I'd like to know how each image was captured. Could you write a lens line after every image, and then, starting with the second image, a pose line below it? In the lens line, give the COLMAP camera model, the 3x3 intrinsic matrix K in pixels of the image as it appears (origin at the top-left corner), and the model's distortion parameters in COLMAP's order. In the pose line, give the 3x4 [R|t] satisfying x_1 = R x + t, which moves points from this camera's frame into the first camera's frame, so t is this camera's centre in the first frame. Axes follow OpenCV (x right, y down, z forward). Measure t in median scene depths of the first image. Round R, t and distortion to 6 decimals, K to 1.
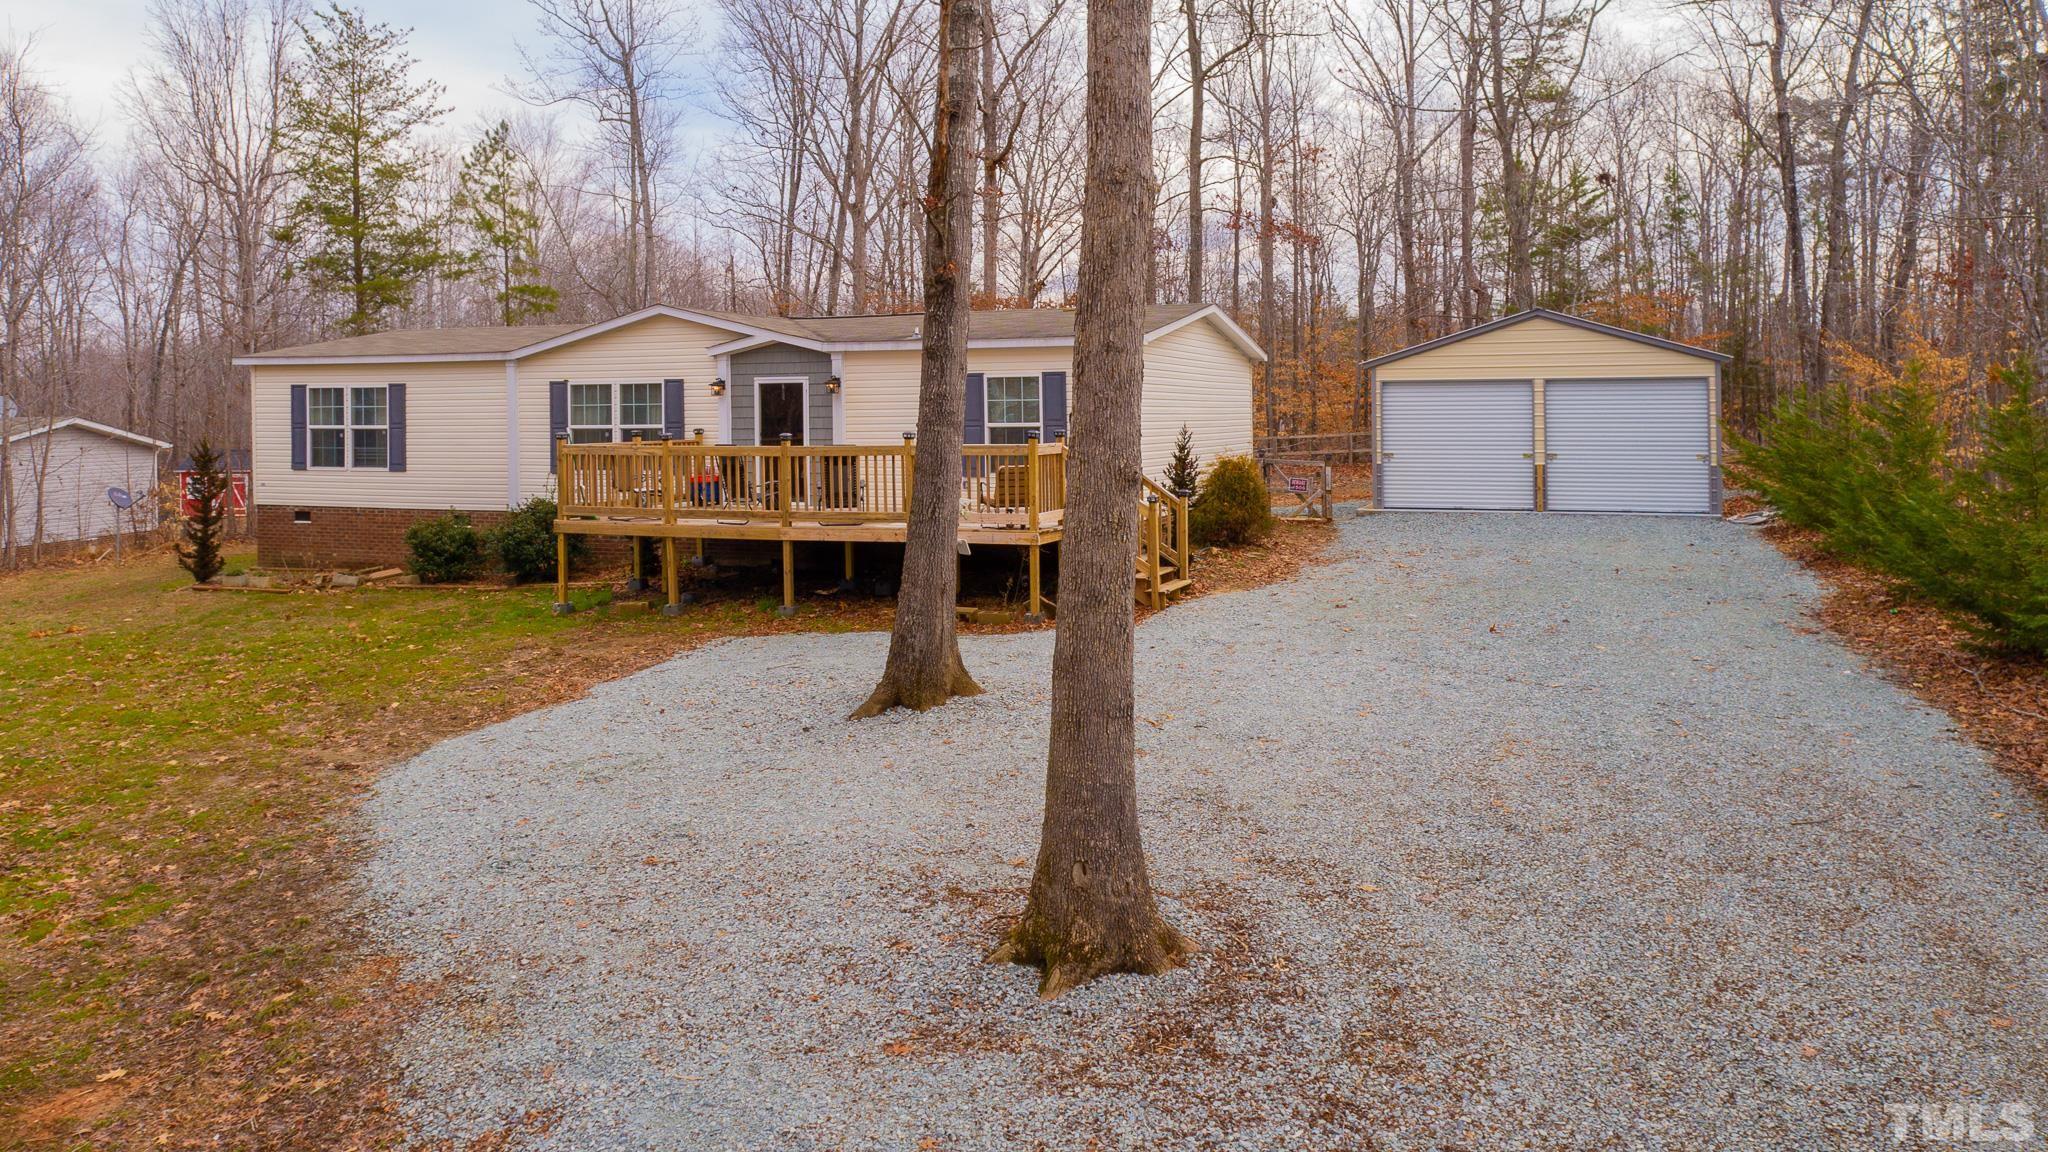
lens RADIAL K [[1473.4, 0, 1037.0], [0, 1473.4, 403.1], [0, 0, 1]] dist [-0.014313, 0.004612]
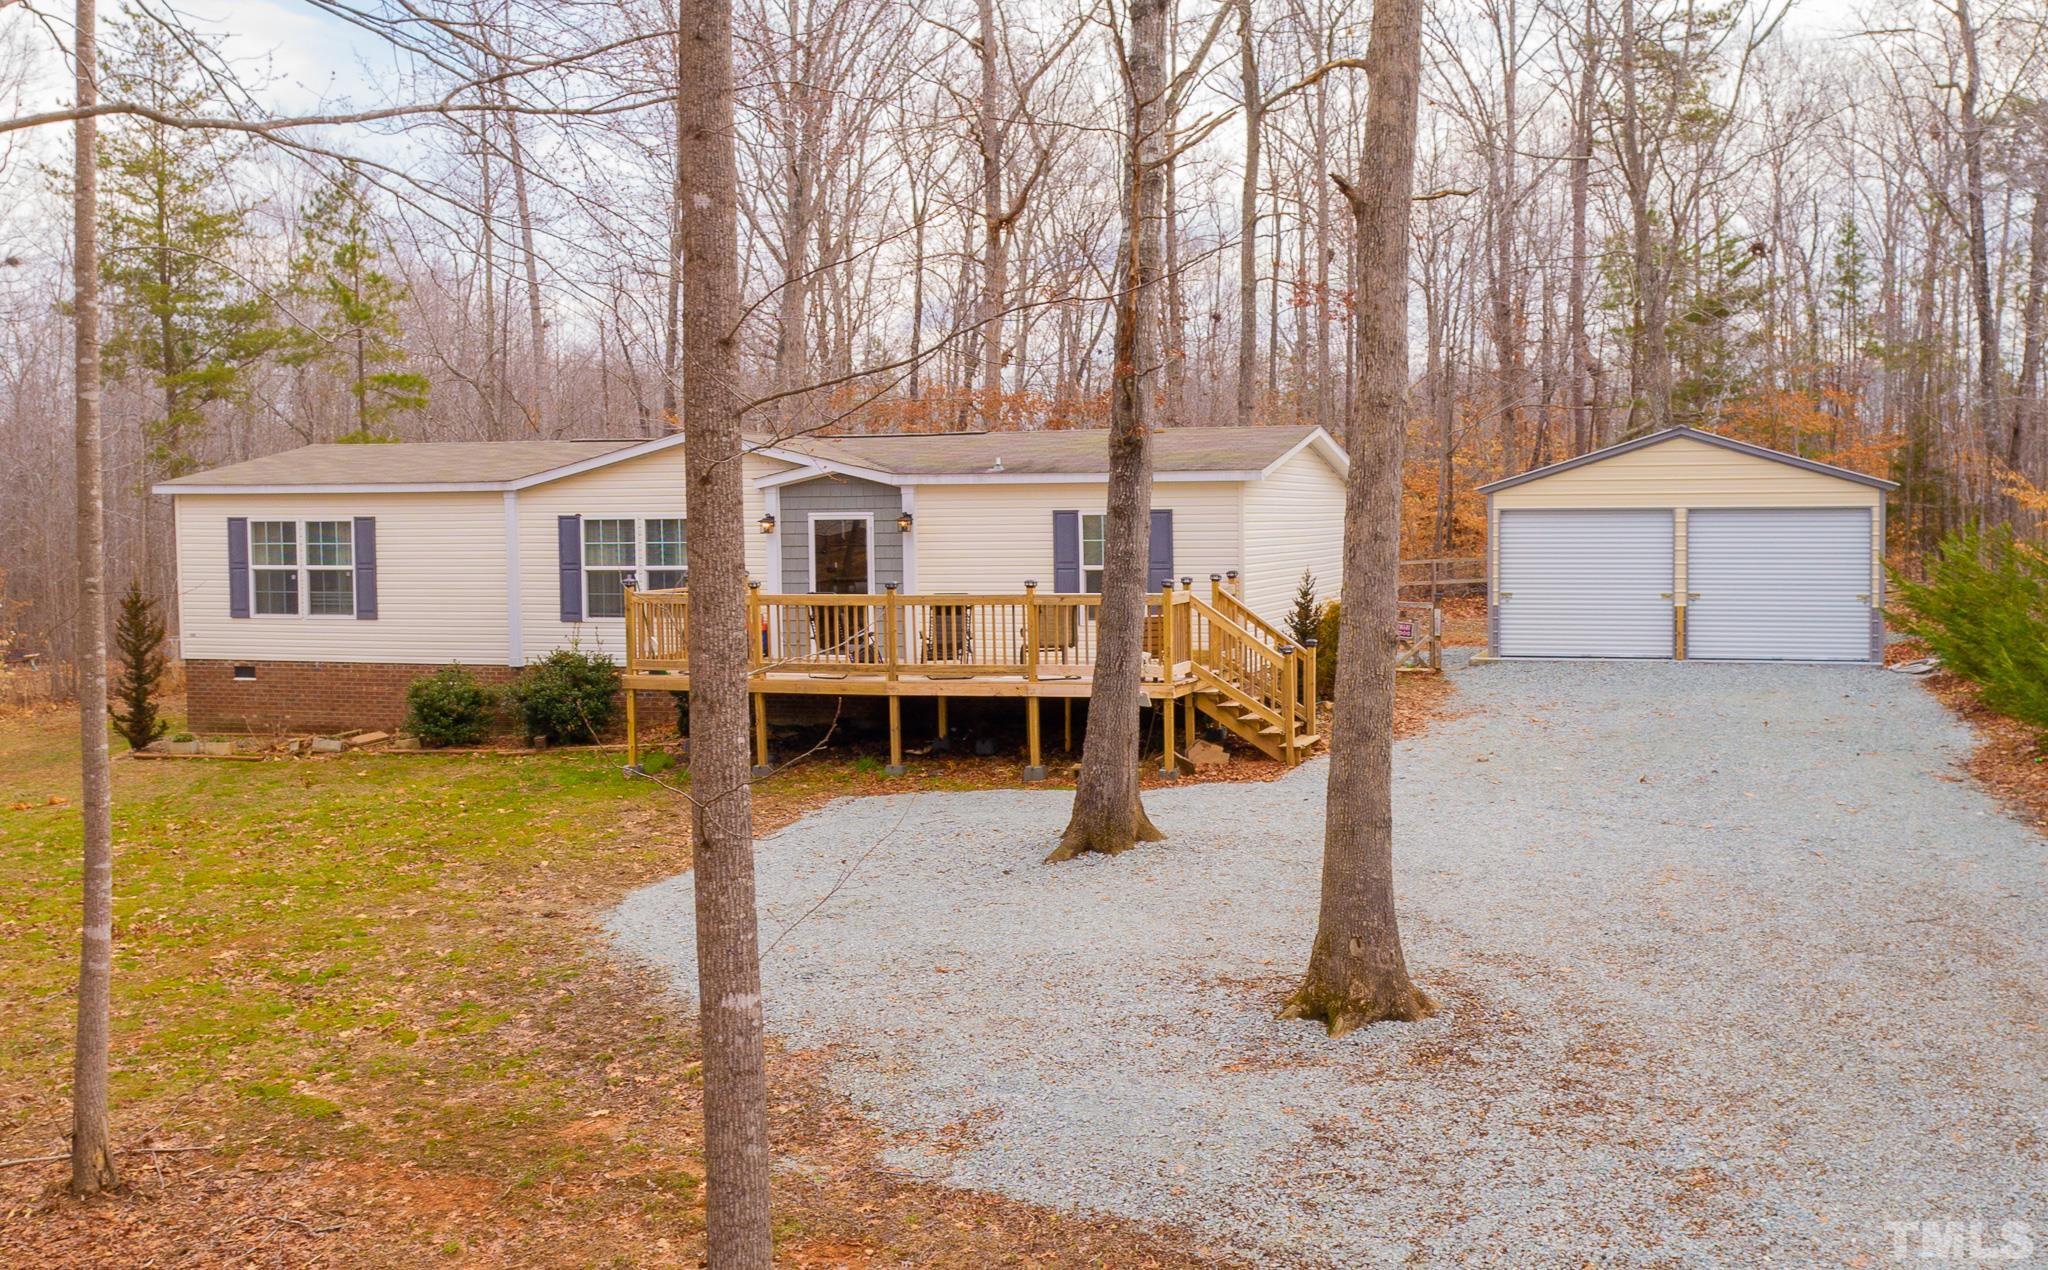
lens RADIAL K [[2148.8, 0, 1024.0], [0, 2148.8, 635.0], [0, 0, 1]] dist [-0.014191, -0.001680]
pose [[0.999073, -0.004022, 0.042864, -0.117183], [0.001331, 0.998036, 0.062636, -0.024600], [-0.043031, -0.062521, 0.997116, -0.291836]]
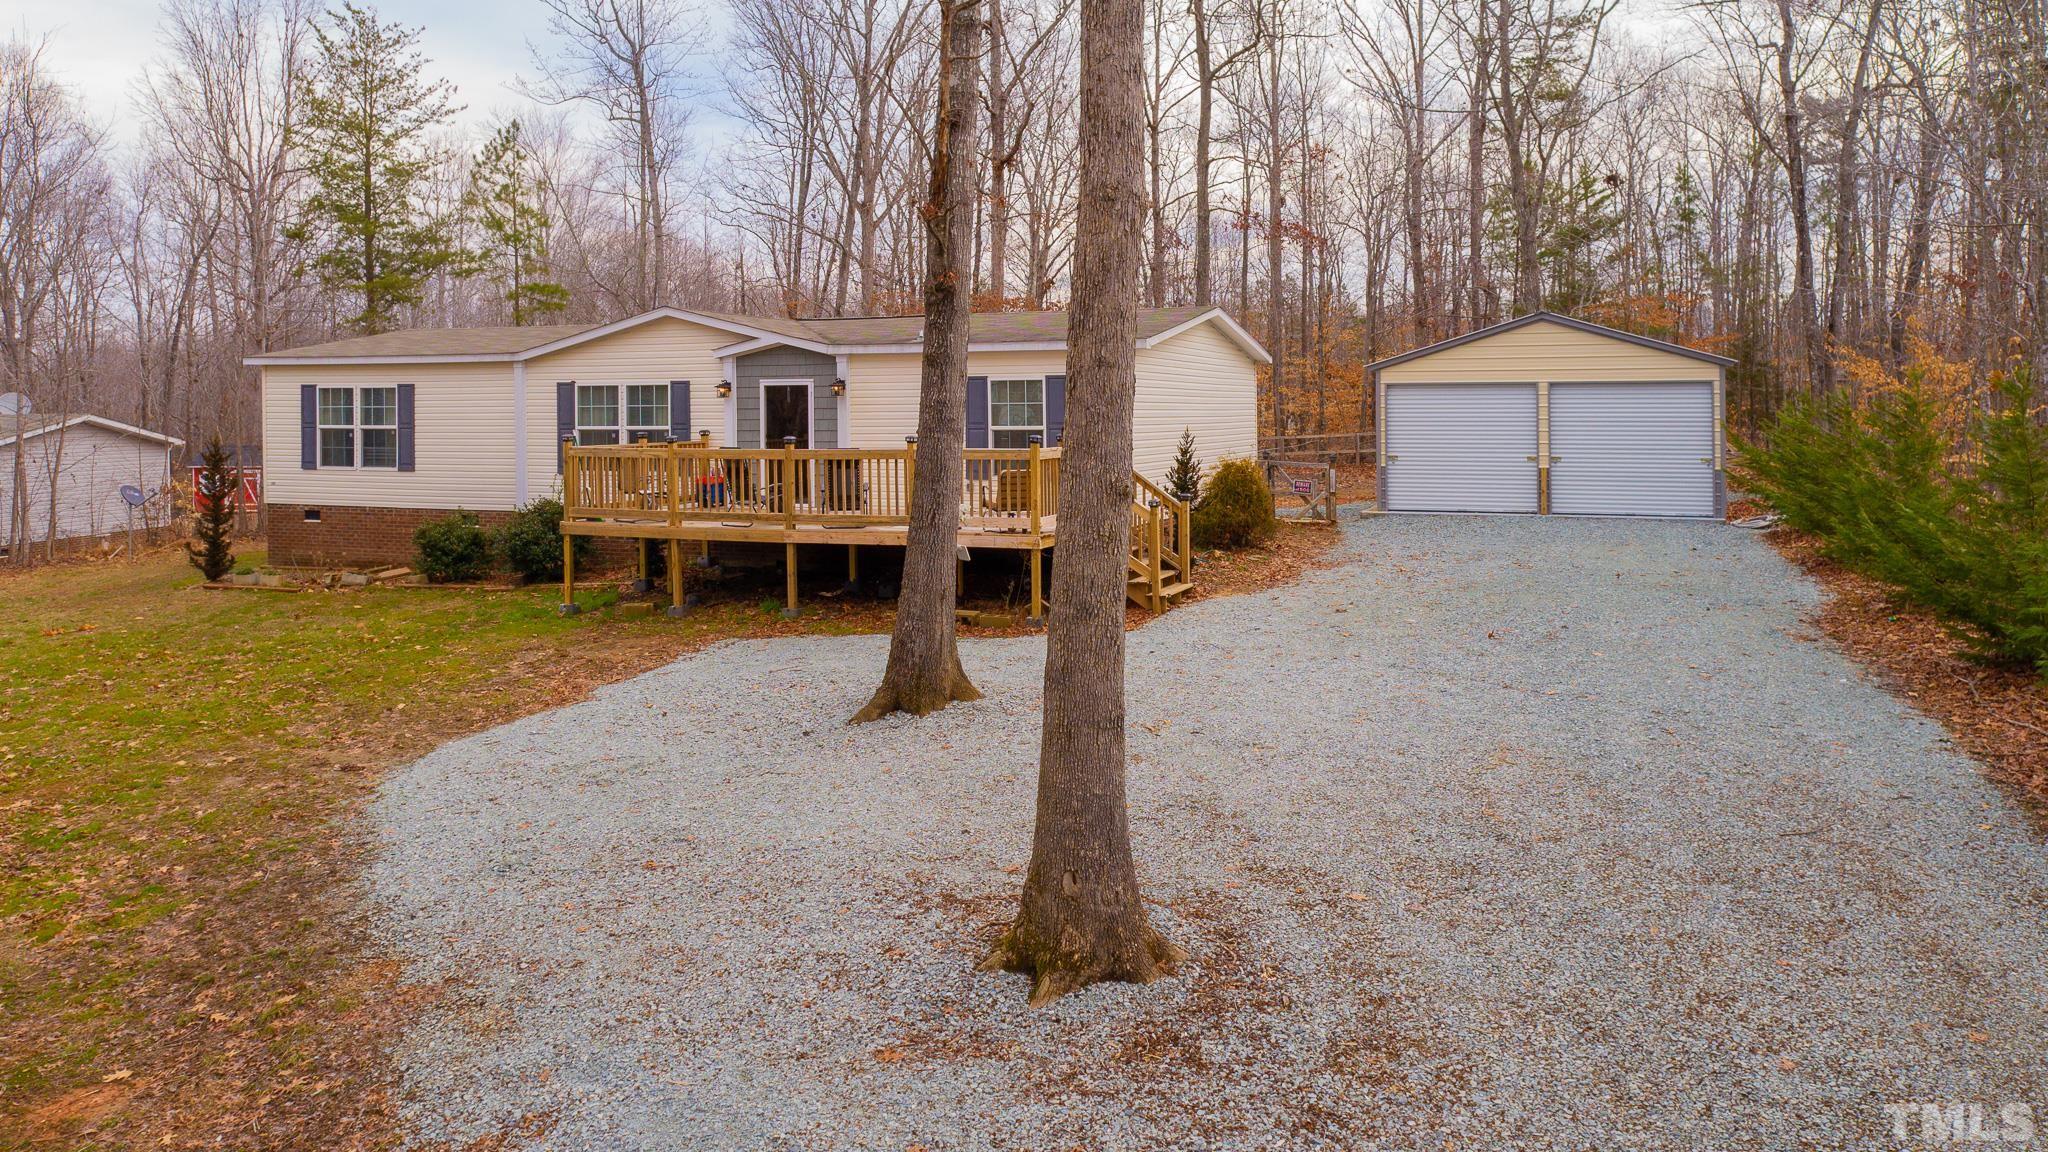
lens RADIAL K [[1473.4, 0, 1037.0], [0, 1473.4, 403.1], [0, 0, 1]] dist [-0.014313, 0.004612]
pose [[0.999970, 0.002781, -0.007161, 0.004410], [-0.002763, 0.999993, 0.002578, -0.004387], [0.007168, -0.002558, 0.999971, -0.003966]]
